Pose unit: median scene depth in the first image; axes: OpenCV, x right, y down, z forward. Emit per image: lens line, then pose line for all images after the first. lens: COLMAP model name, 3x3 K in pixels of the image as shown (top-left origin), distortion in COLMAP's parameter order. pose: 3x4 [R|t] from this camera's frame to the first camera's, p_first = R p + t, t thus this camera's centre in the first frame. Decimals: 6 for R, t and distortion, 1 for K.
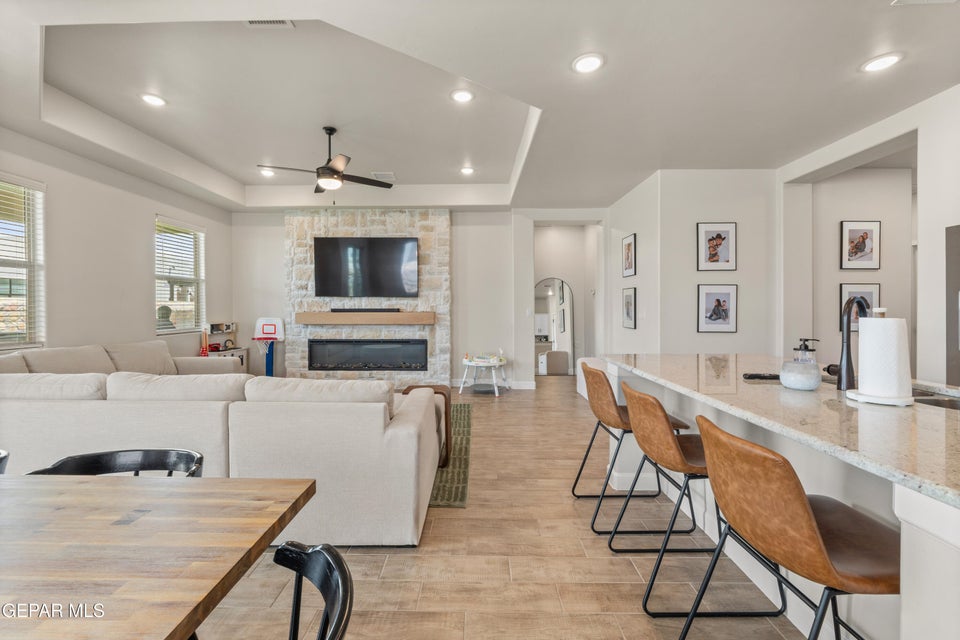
lens RADIAL K [[402.8, 0, 470.7], [0, 402.8, 310.5], [0, 0, 1]] dist [-0.006901, 0.000431]
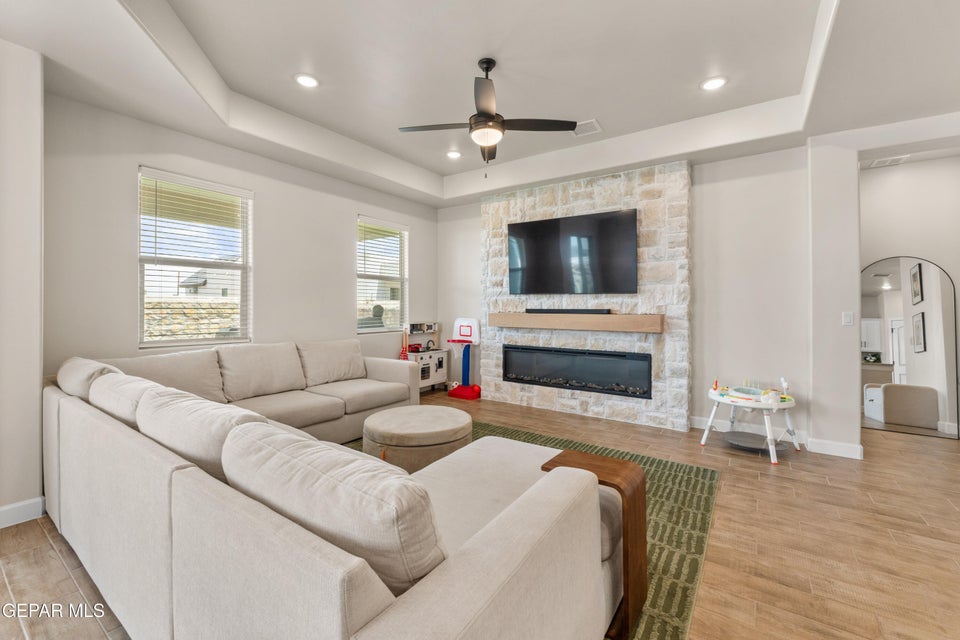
lens RADIAL K [[402.8, 0, 478.1], [0, 402.8, 307.2], [0, 0, 1]] dist [-0.006901, 0.000431]
pose [[0.831202, 0.004345, -0.555954, 0.028667], [-0.009381, 0.999937, -0.006210, -0.001760], [0.555892, 0.010377, 0.831190, 0.259341]]
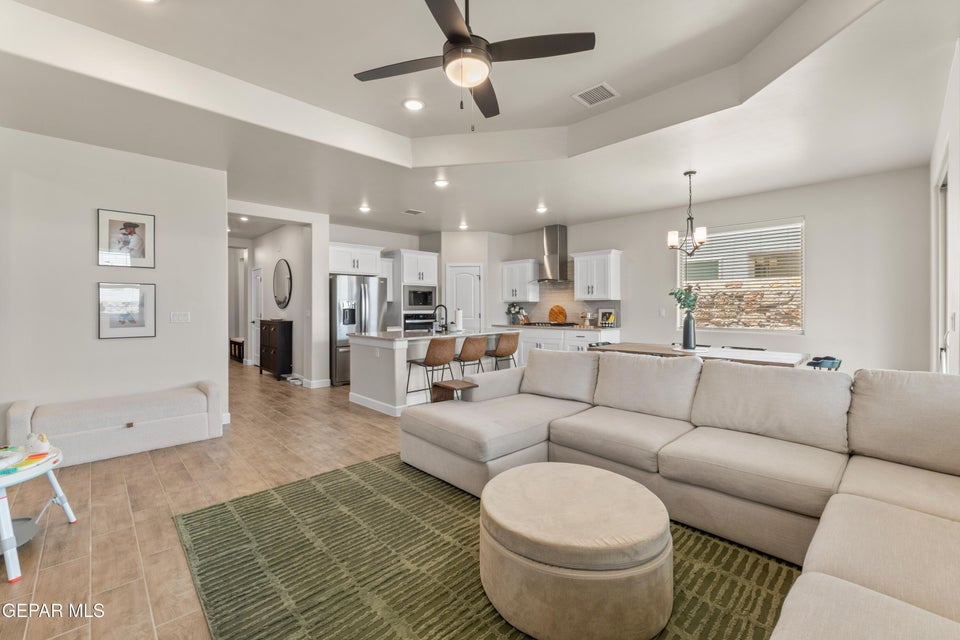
lens RADIAL K [[402.8, 0, 487.0], [0, 402.8, 312.7], [0, 0, 1]] dist [-0.006901, 0.000431]
pose [[-0.717518, -0.011348, 0.696448, -0.492365], [0.009102, 0.999629, 0.025666, -0.013229], [-0.696481, 0.024754, -0.717148, 0.904586]]
